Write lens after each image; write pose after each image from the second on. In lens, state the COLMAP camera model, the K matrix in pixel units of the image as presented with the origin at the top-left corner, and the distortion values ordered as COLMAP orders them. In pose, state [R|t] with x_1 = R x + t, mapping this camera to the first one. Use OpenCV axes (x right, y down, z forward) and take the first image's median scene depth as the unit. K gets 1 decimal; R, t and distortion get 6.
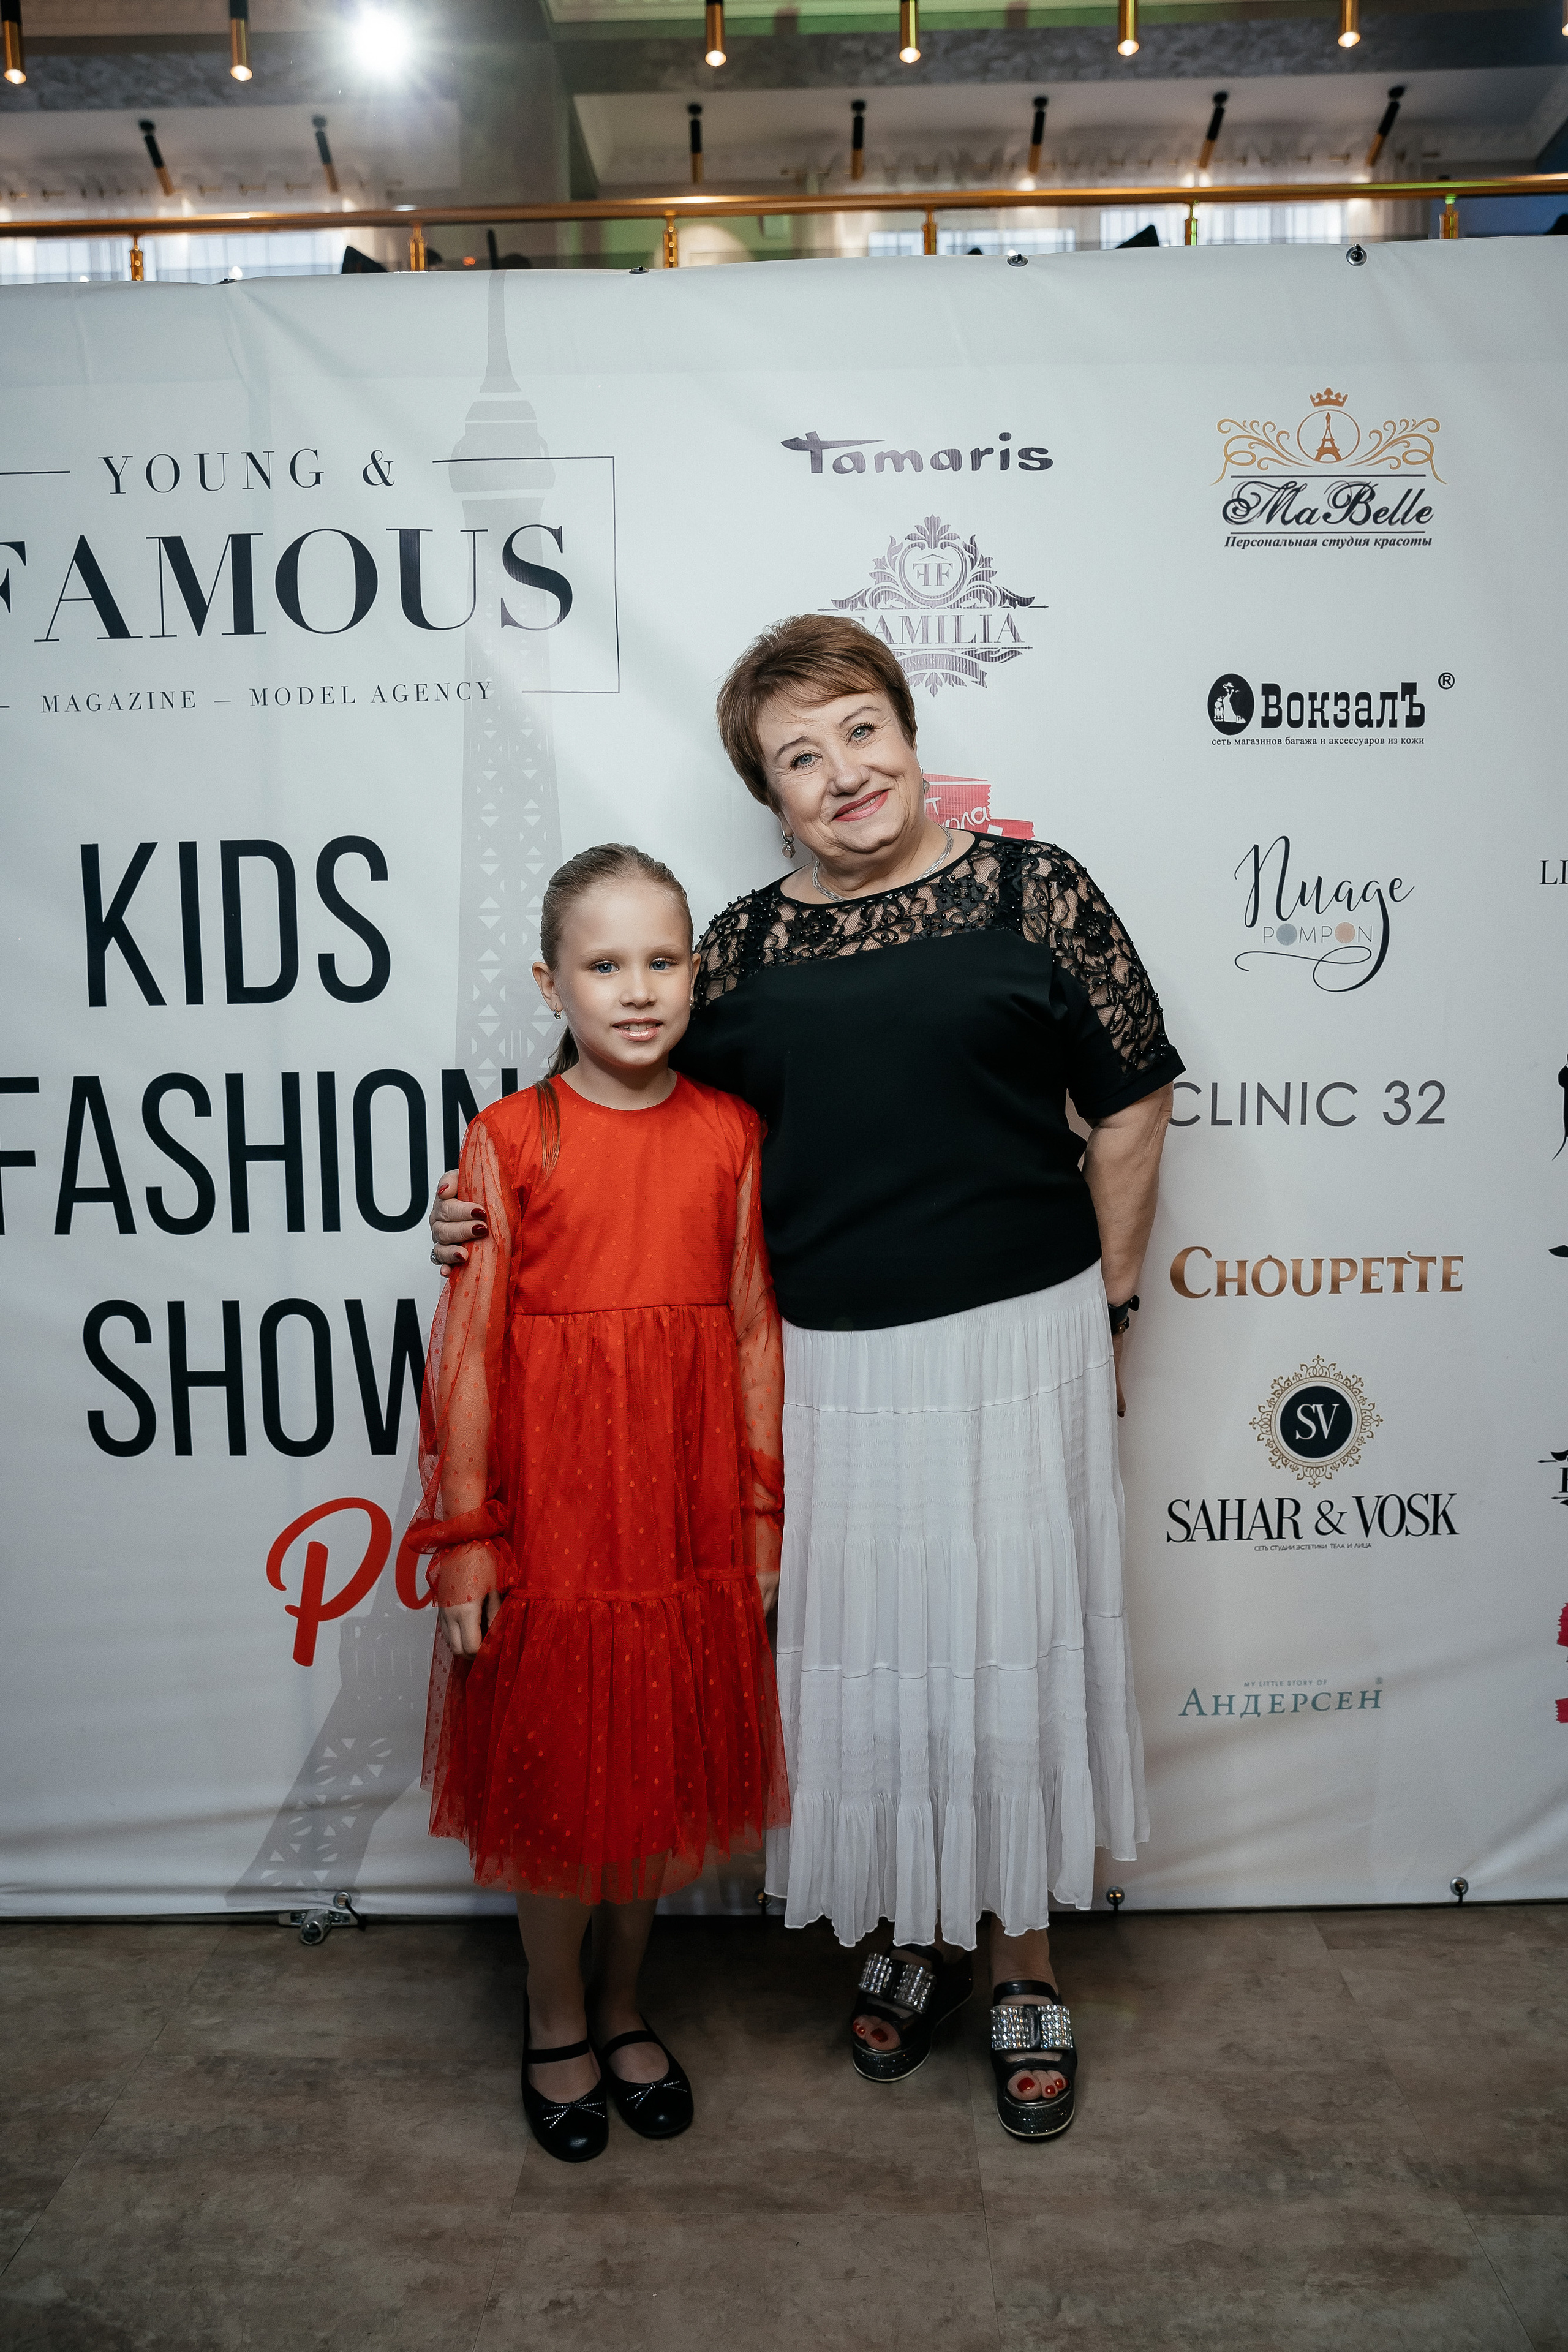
lens RADIAL K [[1724.2, 0, 783.5], [0, 1724.2, 1182.8], [0, 0, 1]] dist [-0.081431, 0.081162]
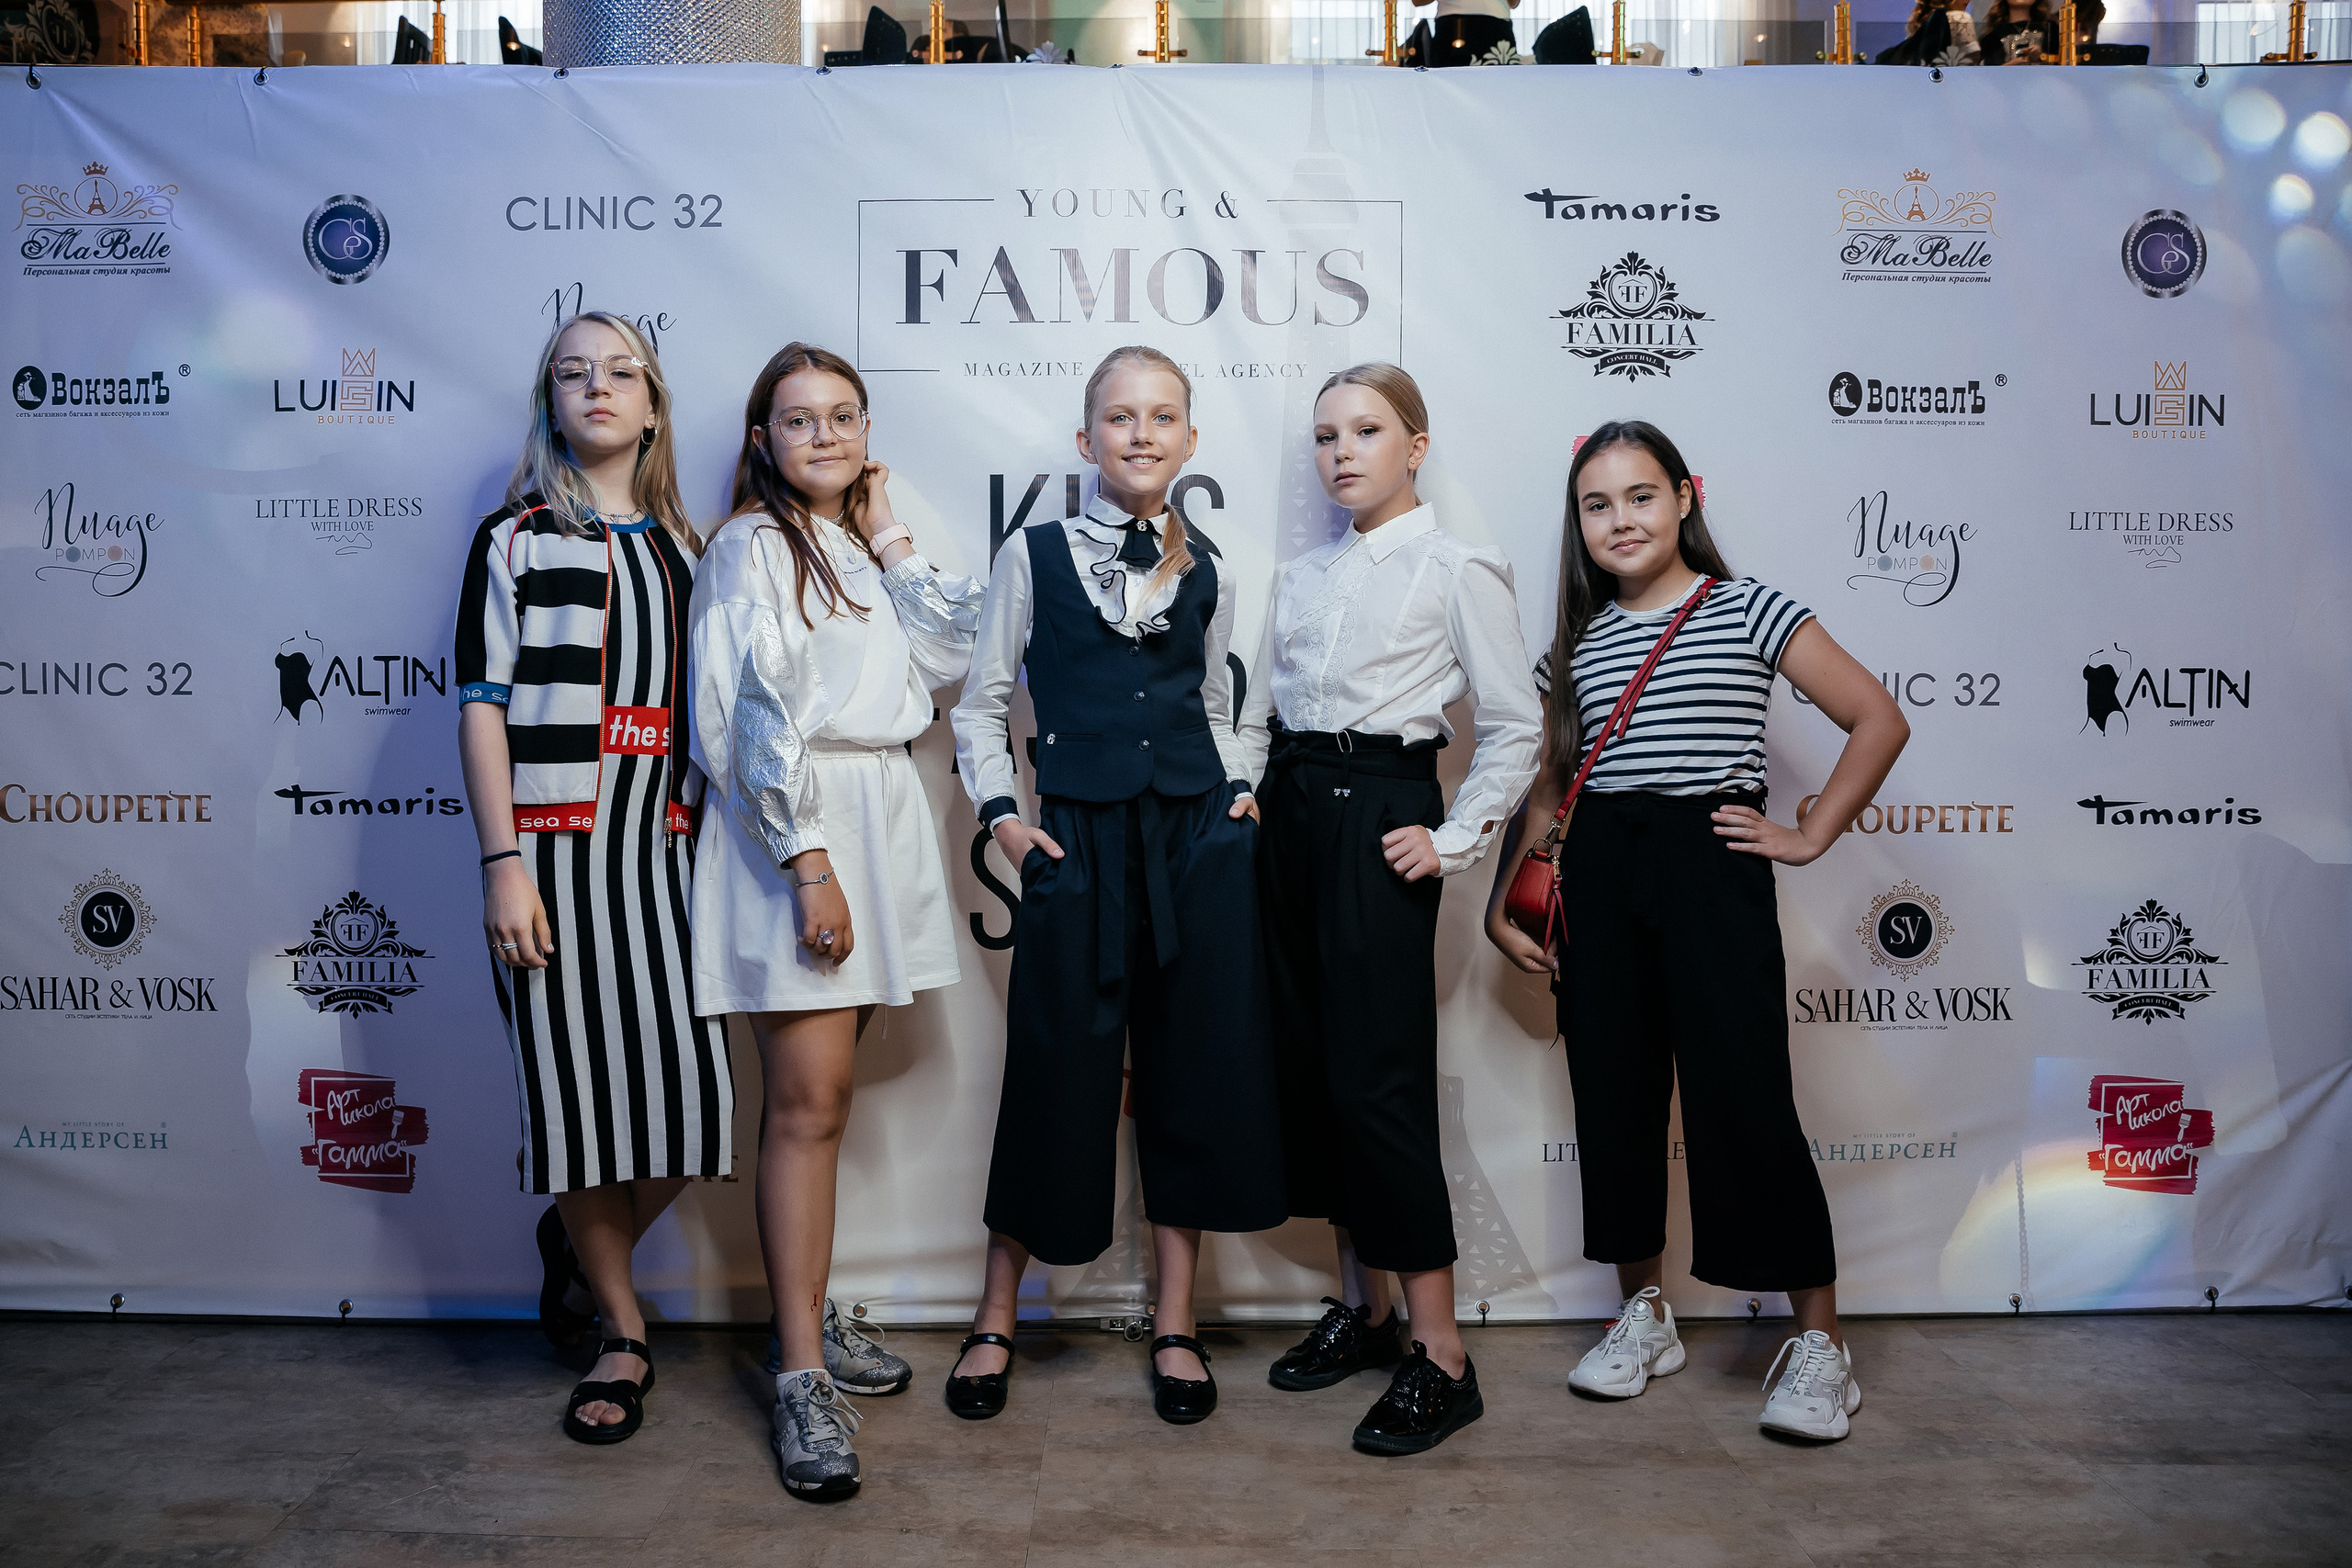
lens RADIAL K [[1698.1, 0, 1176.0], [0, 1698.1, 784.0], [0, 0, 1]] dist [-0.074650, 0.079280]
pose [[0.999303, 0.014590, 0.034363, -0.316319], [-0.012221, 0.997598, -0.068177, 0.129284], [-0.035275, 0.067710, 0.997081, -0.297781]]
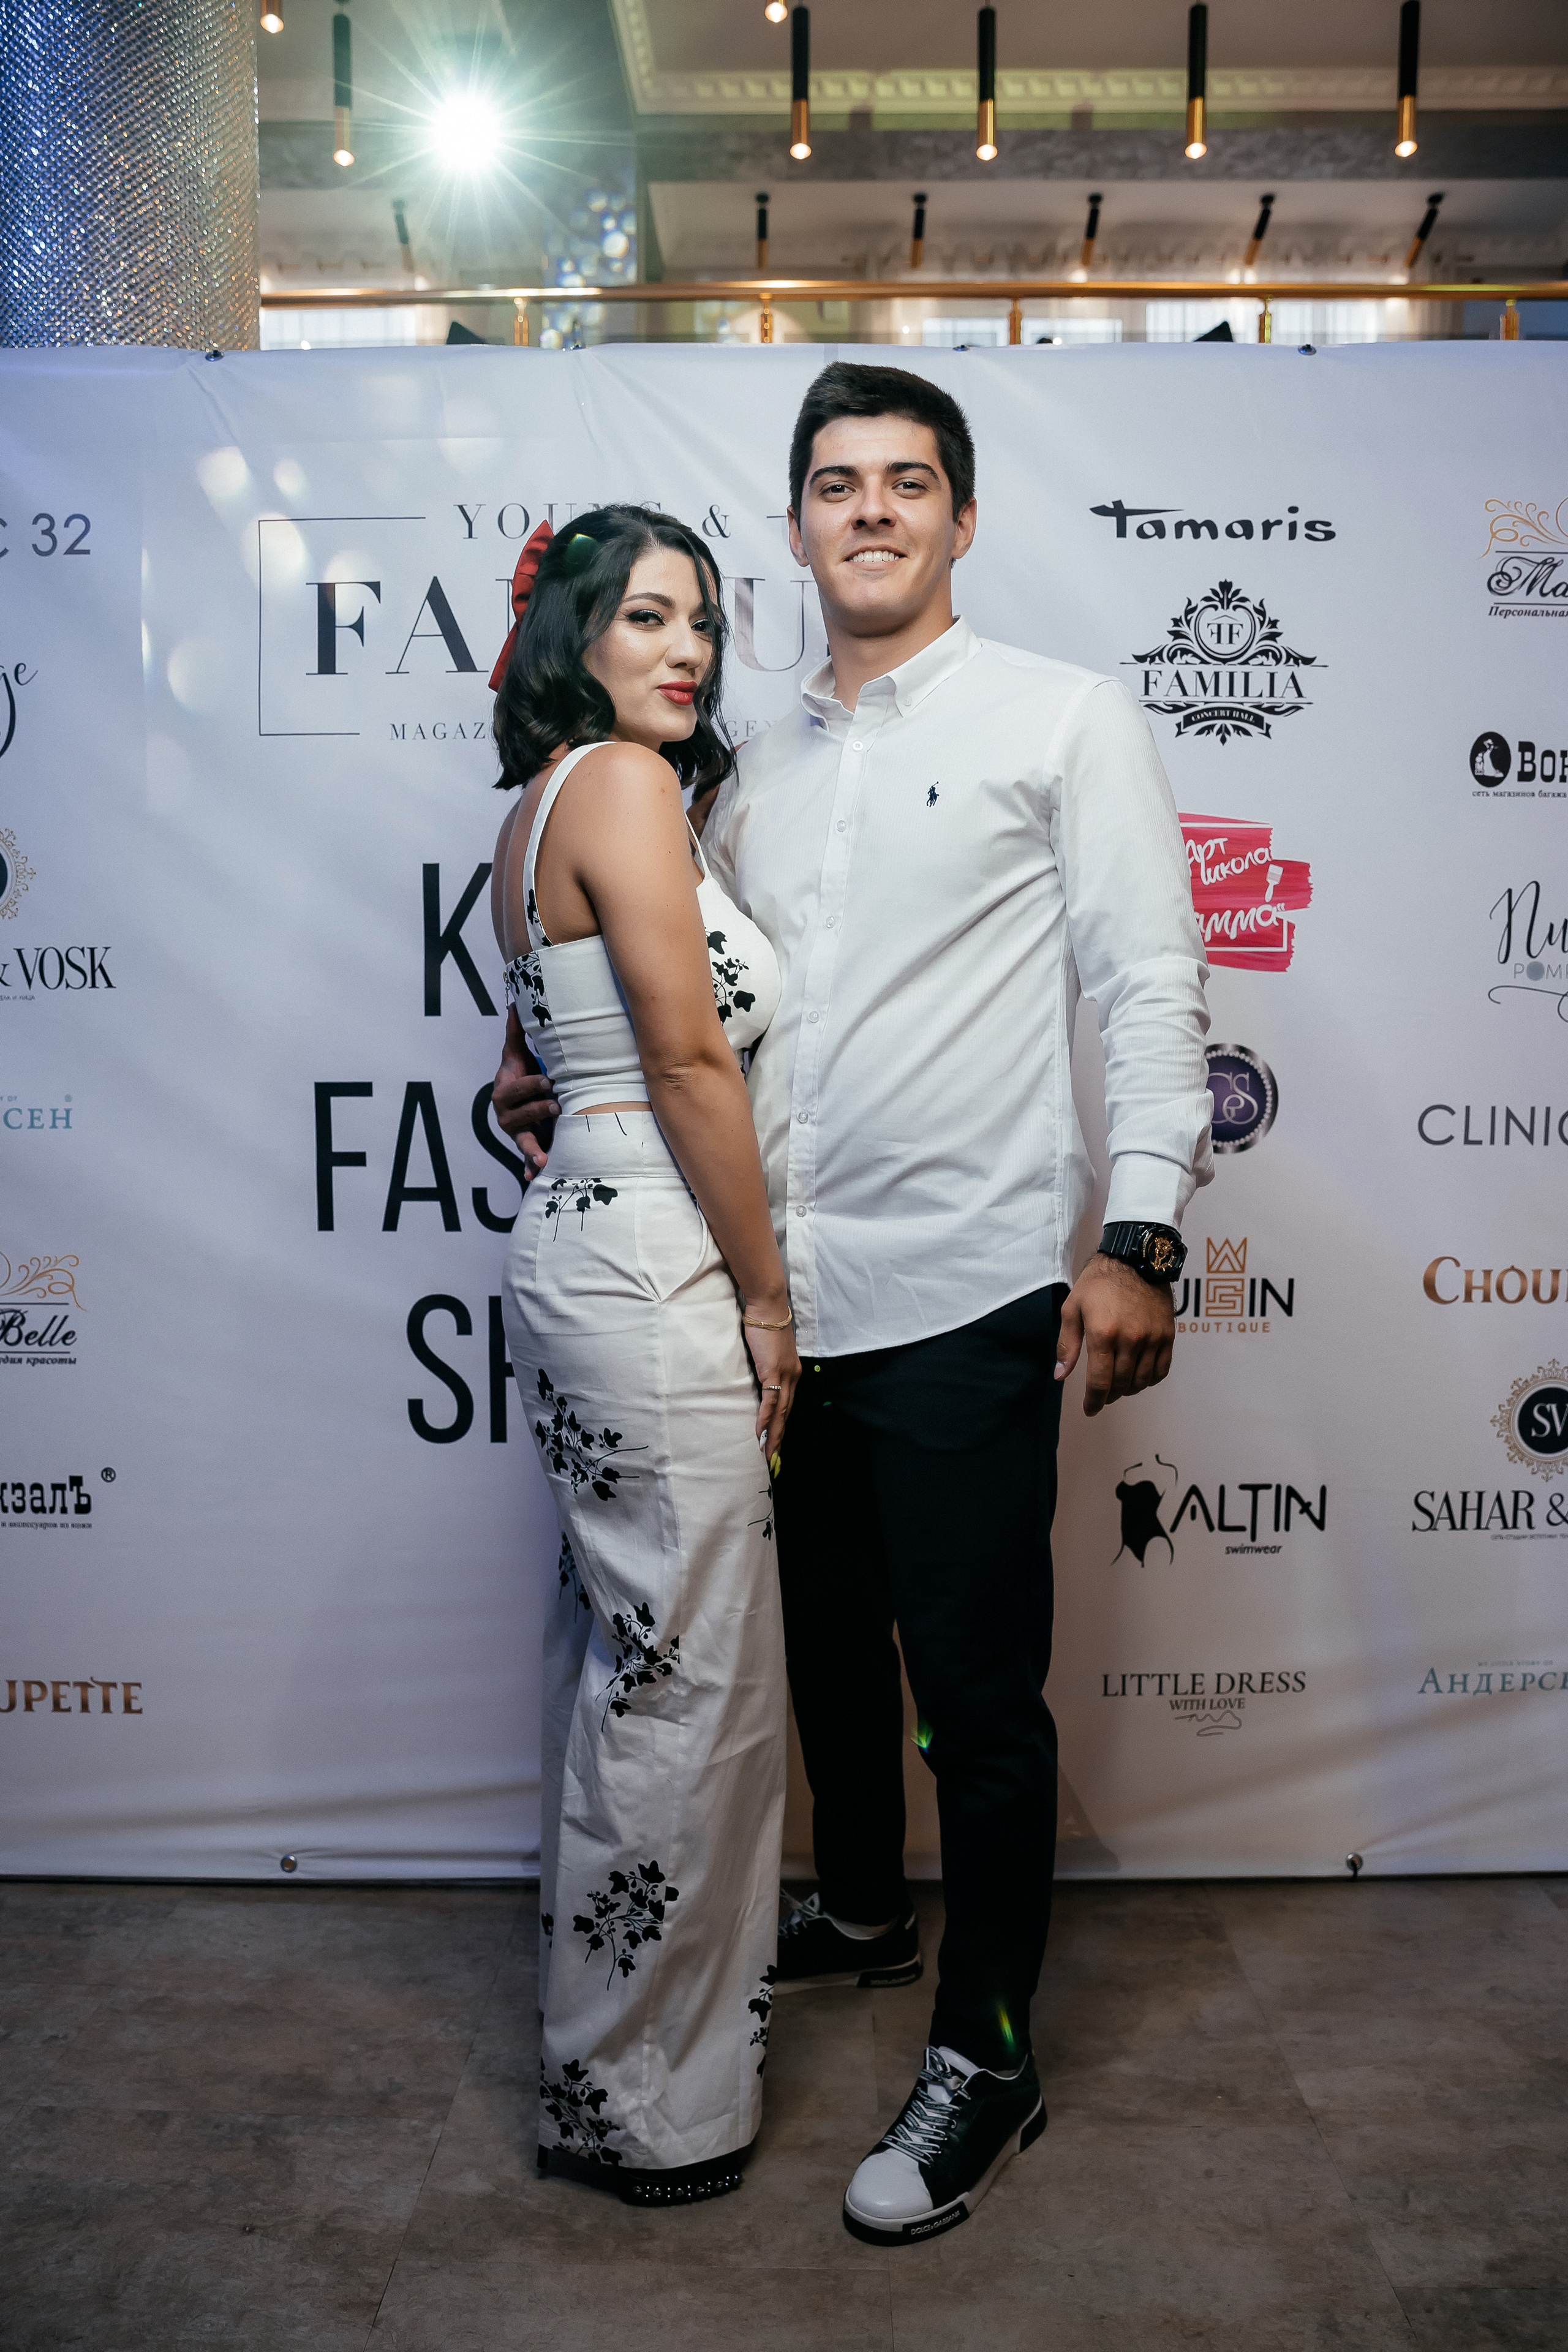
lens RADIAL K [[1702.0, 0, 800.3], [0, 1702.0, 1229.0], [0, 0, 1]] dist [-0.084614, 0.071124]
pose [[0.999728, 0.014471, 0.018299, -0.196960], [-0.014251, 0.999825, -0.012103, 0.040063], [-0.018471, 0.011839, 0.999759, -0.061116]]
